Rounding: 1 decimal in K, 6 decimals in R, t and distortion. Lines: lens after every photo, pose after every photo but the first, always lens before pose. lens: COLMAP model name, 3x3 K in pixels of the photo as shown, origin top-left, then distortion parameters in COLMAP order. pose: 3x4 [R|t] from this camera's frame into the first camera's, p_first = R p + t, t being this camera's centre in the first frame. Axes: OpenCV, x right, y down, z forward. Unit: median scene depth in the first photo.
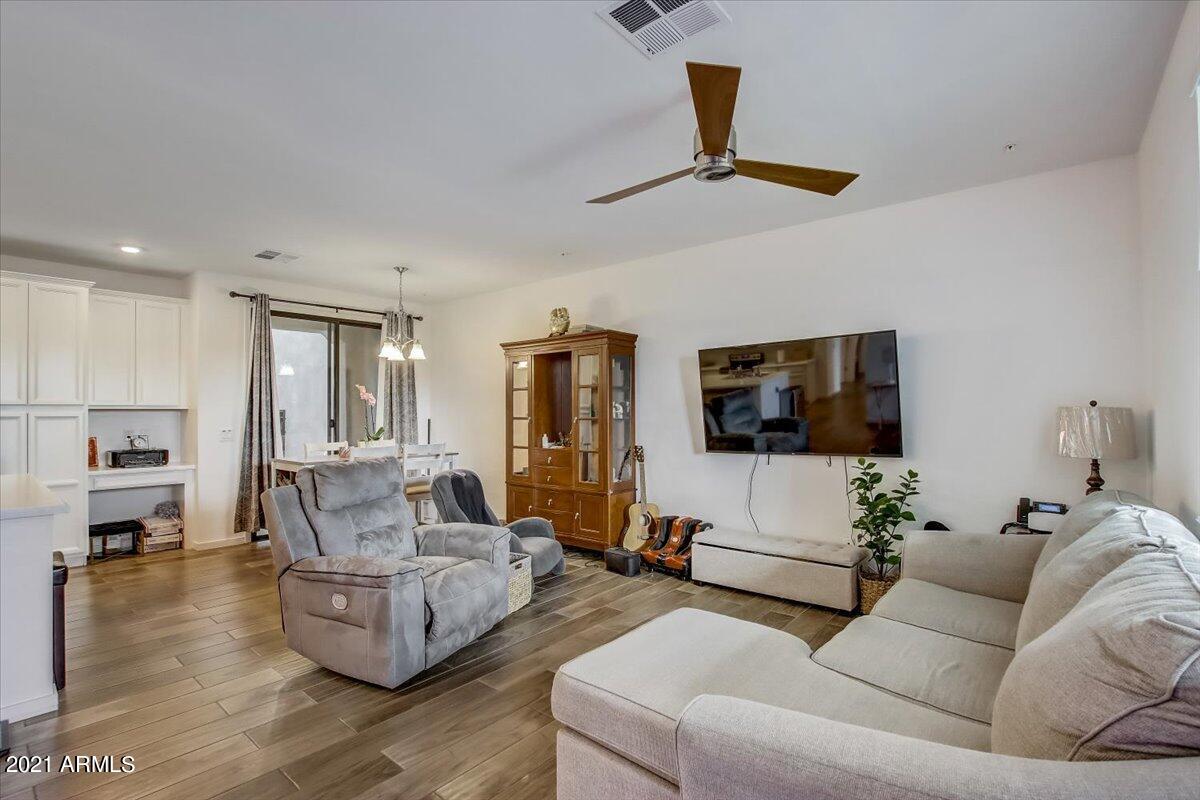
lens RADIAL K [[563.9, 0, 602.2], [0, 563.9, 403.4], [0, 0, 1]] dist [-0.023007, 0.002279]
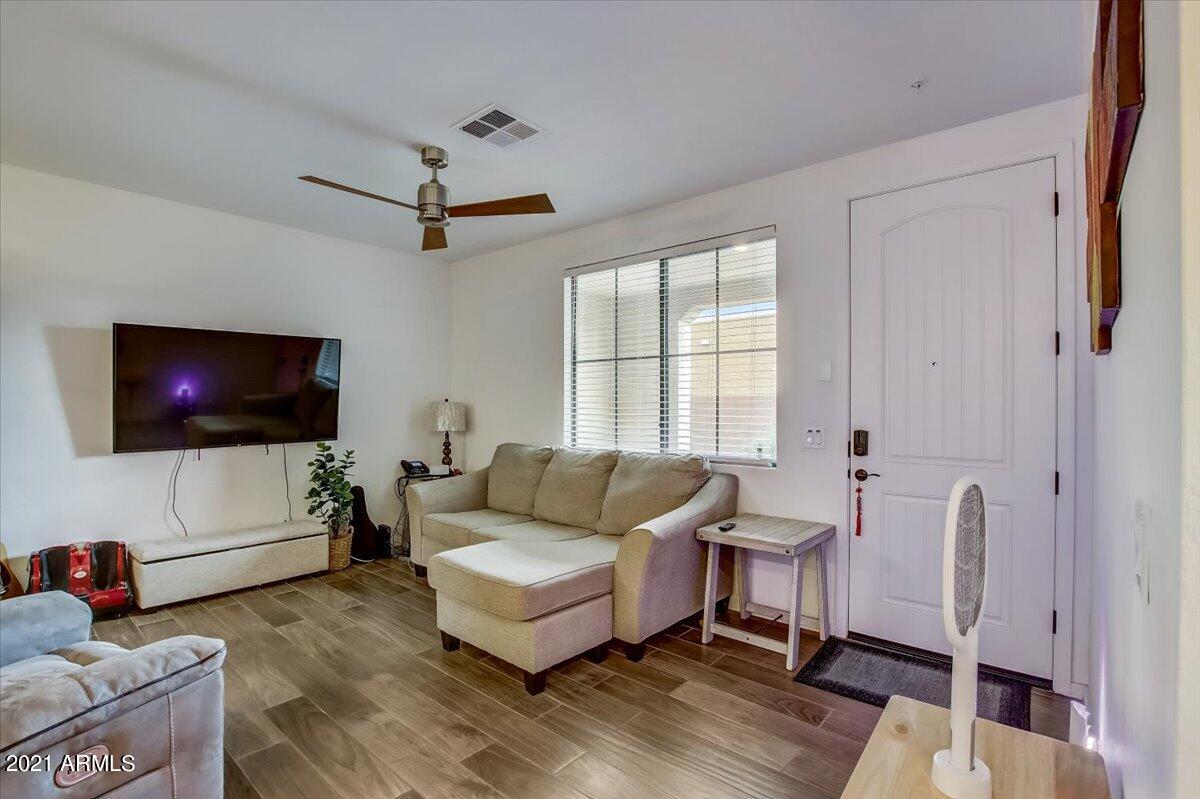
lens RADIAL K [[563.9, 0, 599.4], [0, 563.9, 401.8], [0, 0, 1]] dist [-0.023007, 0.002279]
pose [[0.027036, 0.009808, 0.999586, -0.661320], [-0.017179, 0.999809, -0.009345, 0.010512], [-0.999487, -0.016919, 0.027199, 0.345216]]
